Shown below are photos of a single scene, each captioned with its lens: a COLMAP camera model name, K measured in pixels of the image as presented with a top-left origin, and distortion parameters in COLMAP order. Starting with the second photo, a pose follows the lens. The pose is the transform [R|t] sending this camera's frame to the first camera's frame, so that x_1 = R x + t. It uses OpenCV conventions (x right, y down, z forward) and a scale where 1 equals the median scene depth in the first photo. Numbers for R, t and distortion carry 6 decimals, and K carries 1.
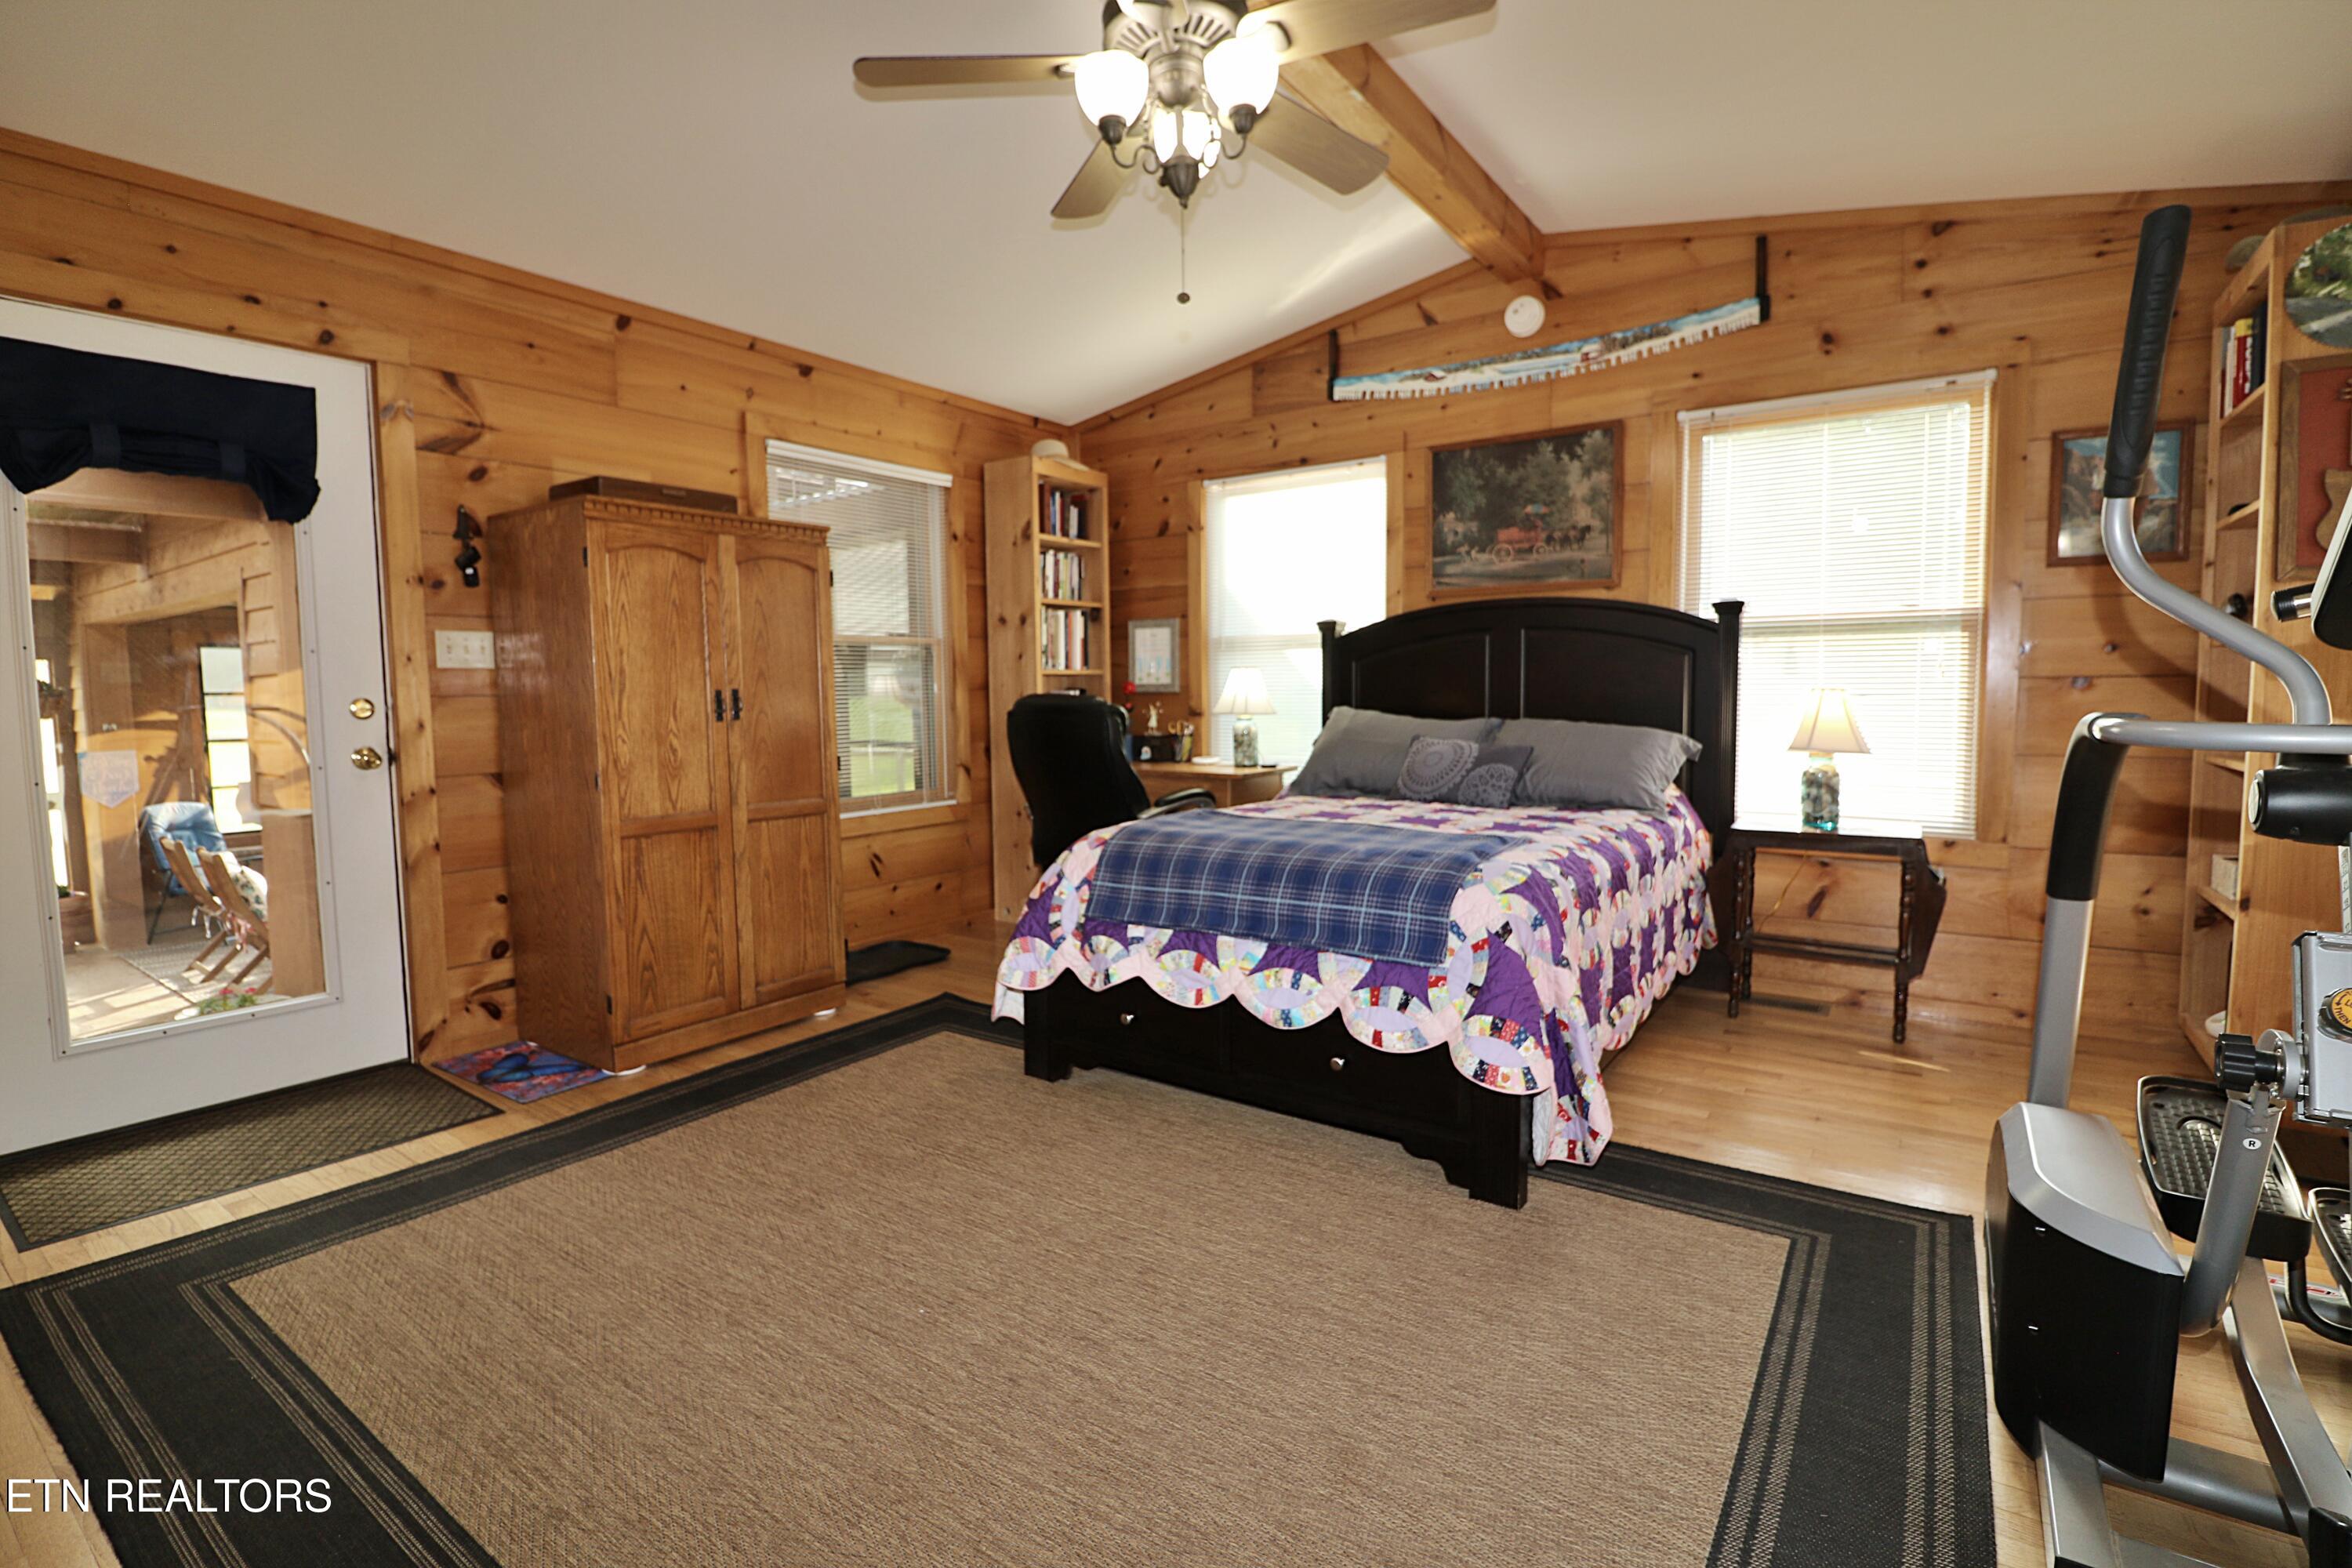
lens RADIAL K [[1073.8, 0, 1175.8], [0, 1073.8, 773.7], [0, 0, 1]] dist [-0.008253, -0.009361]
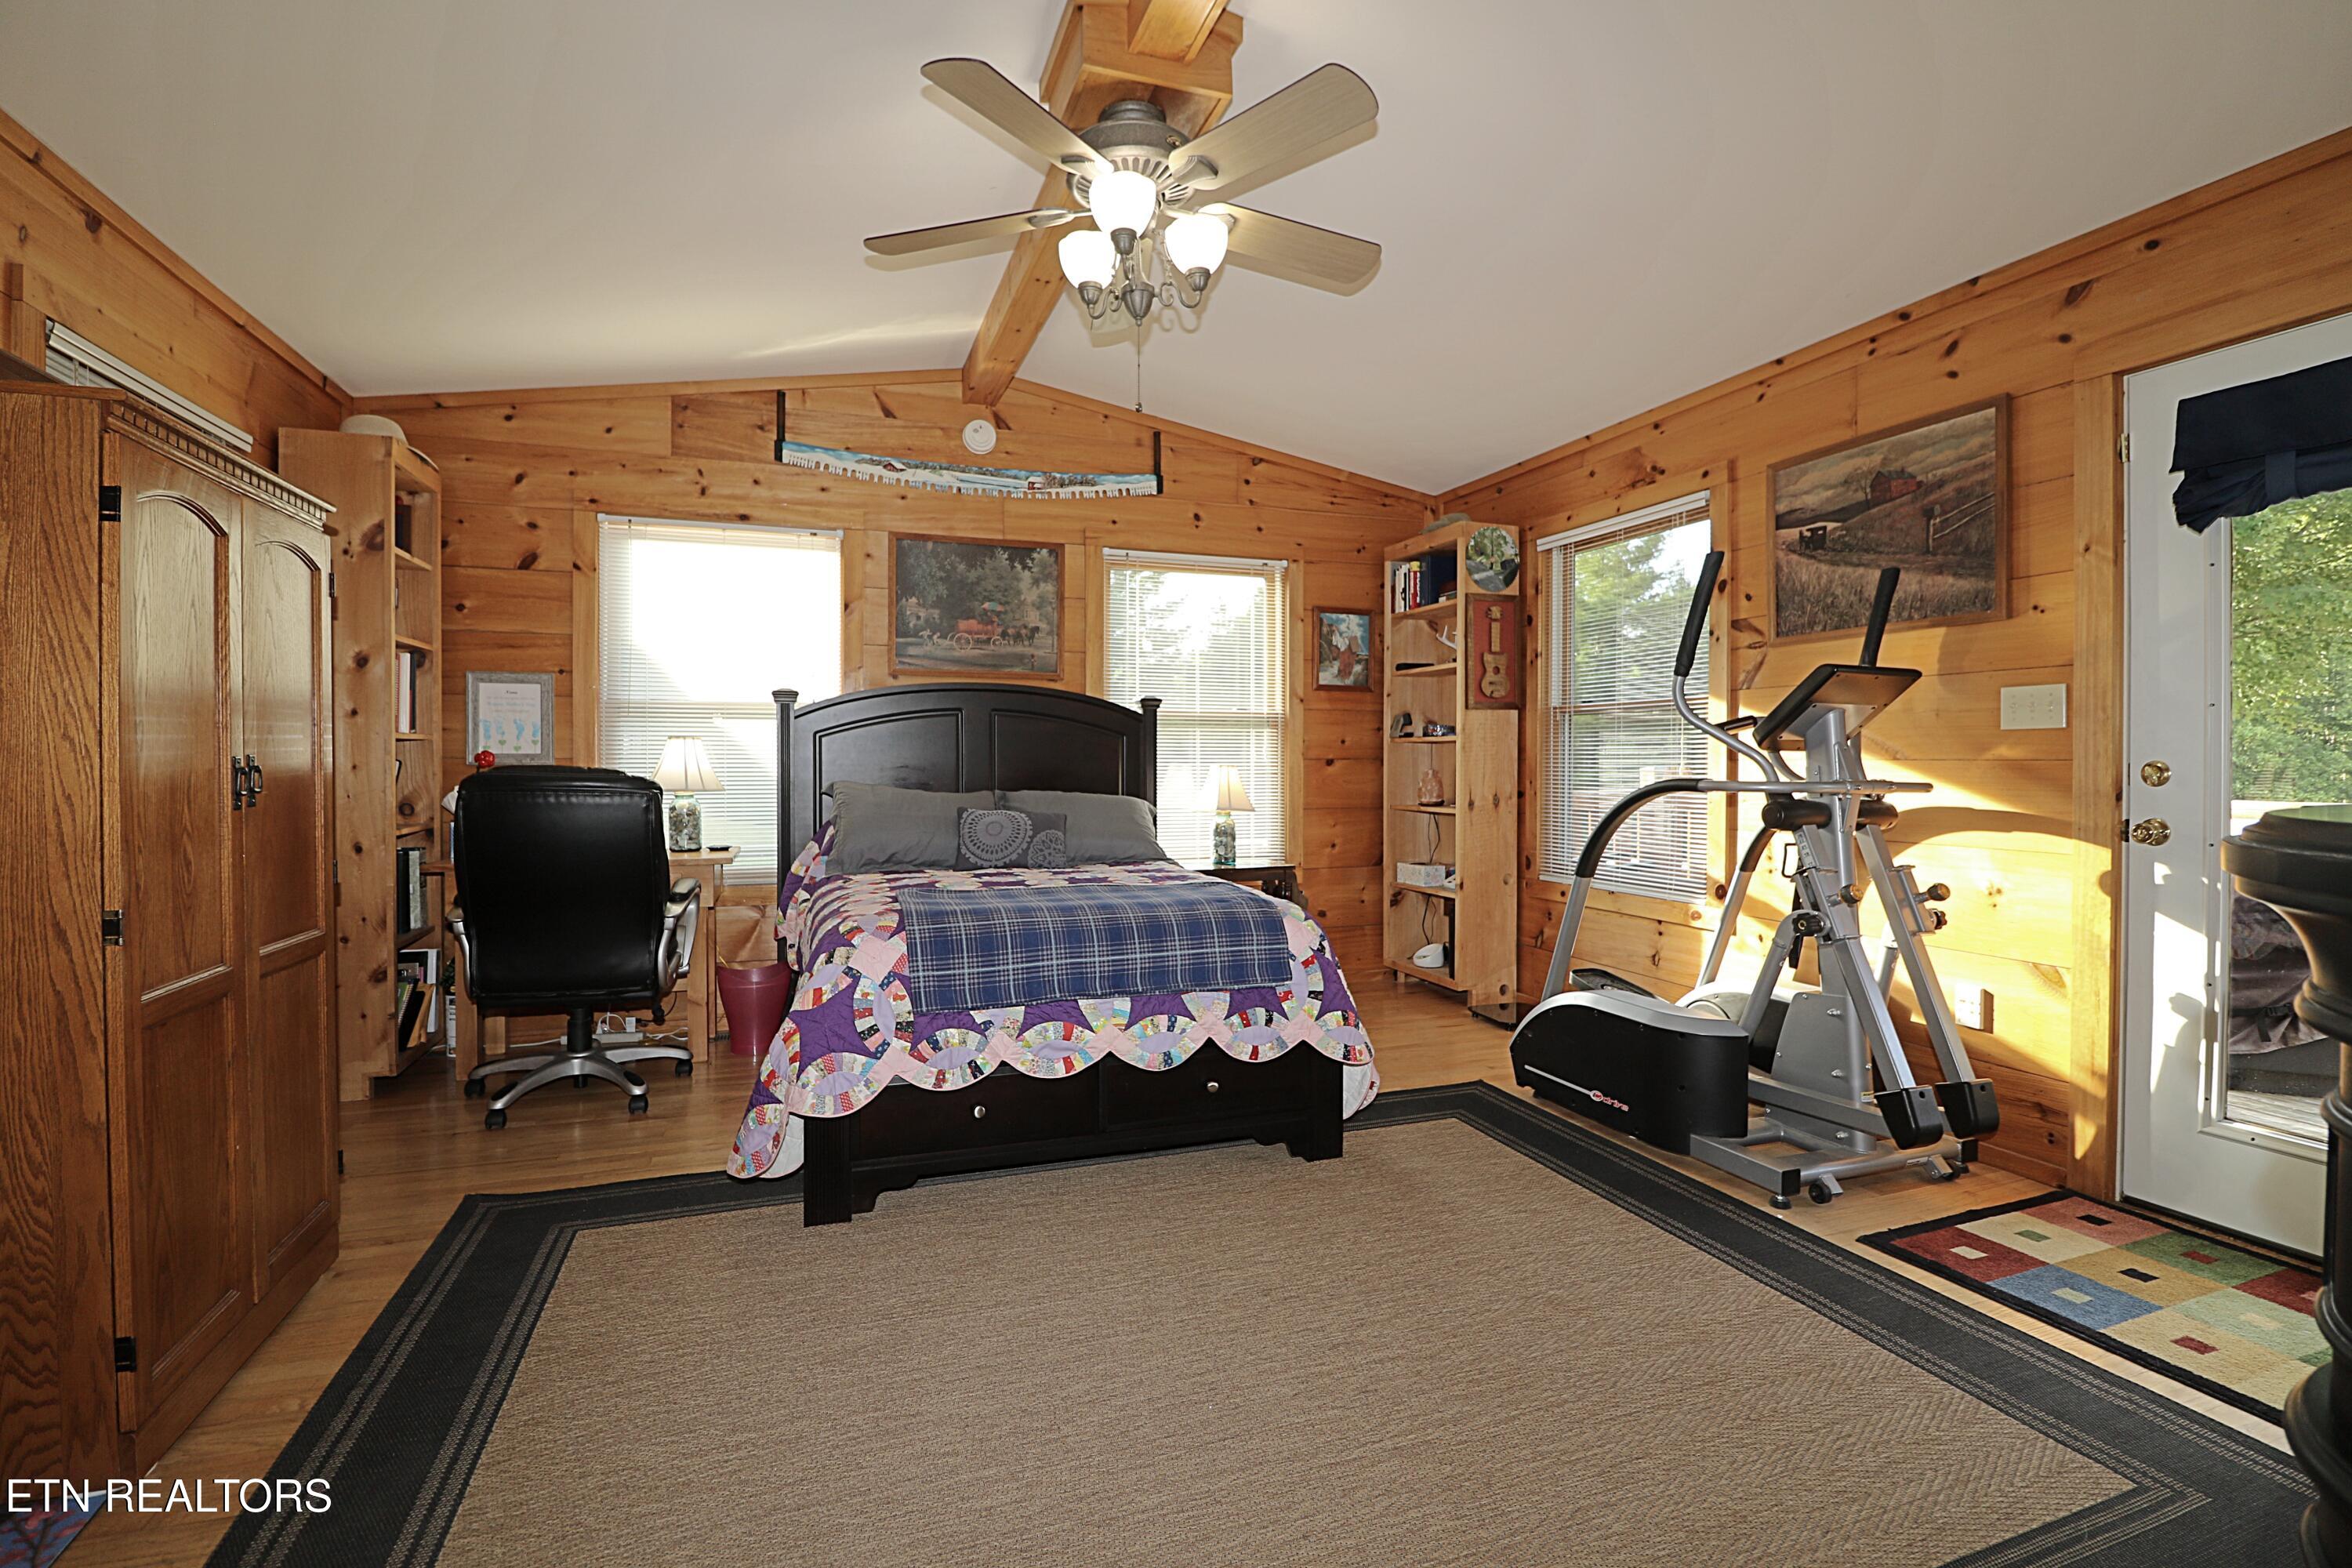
lens RADIAL K [[1073.8, 0, 1184.1], [0, 1073.8, 768.6], [0, 0, 1]] dist [-0.008253, -0.009361]
pose [[0.576152, 0.004603, 0.817330, -0.542008], [0.056822, 0.997339, -0.045673, -0.013889], [-0.815365, 0.072757, 0.574357, 0.223082]]
